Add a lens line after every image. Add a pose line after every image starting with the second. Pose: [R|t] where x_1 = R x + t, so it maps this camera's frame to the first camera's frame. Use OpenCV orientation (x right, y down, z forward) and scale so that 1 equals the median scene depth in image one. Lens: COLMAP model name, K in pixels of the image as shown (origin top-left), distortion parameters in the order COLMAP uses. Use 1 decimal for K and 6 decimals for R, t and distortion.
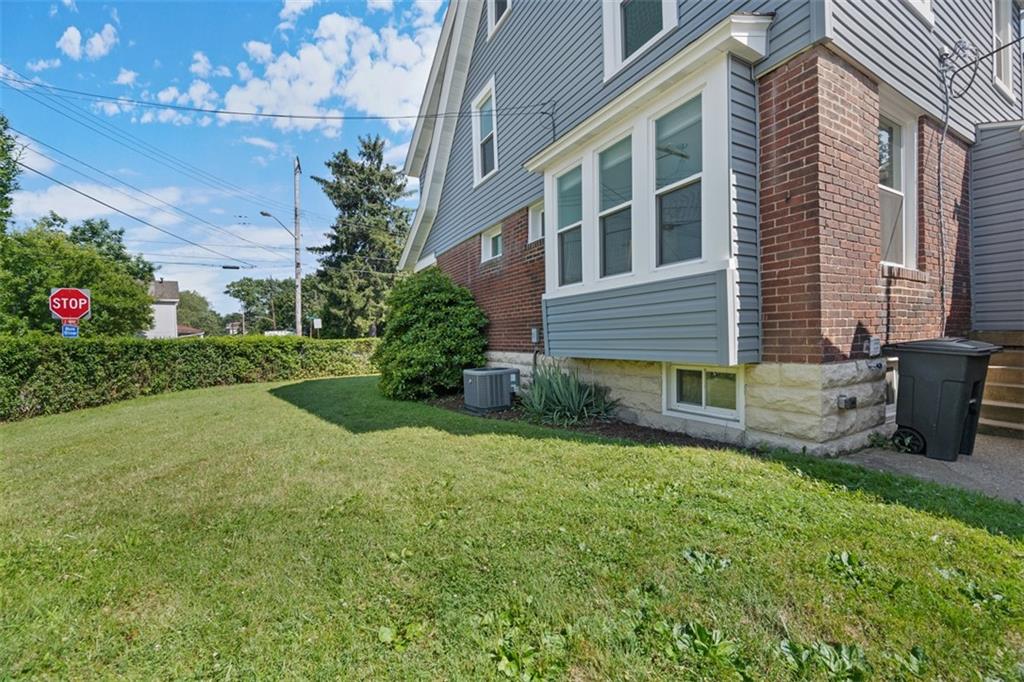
lens RADIAL K [[407.0, 0, 516.8], [0, 407.0, 341.3], [0, 0, 1]] dist [0.002924, -0.000022]
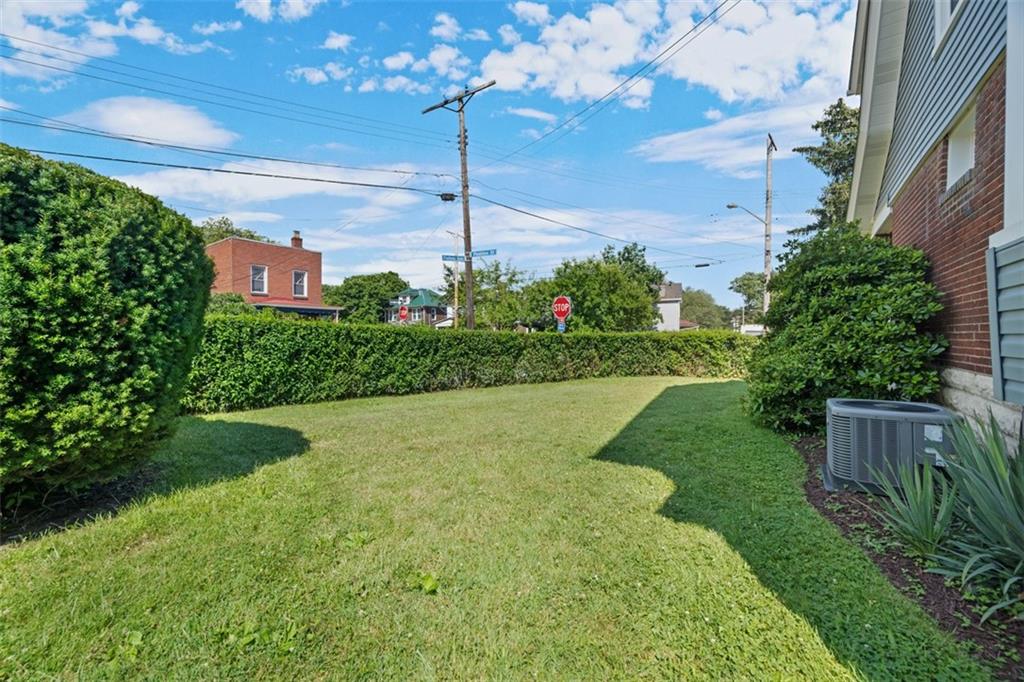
lens RADIAL K [[407.0, 0, 514.7], [0, 407.0, 338.7], [0, 0, 1]] dist [0.002924, -0.000022]
pose [[0.433429, 0.026231, -0.900806, 0.165266], [-0.016225, 0.999641, 0.021303, -0.014837], [0.901042, 0.005382, 0.433699, 0.321620]]
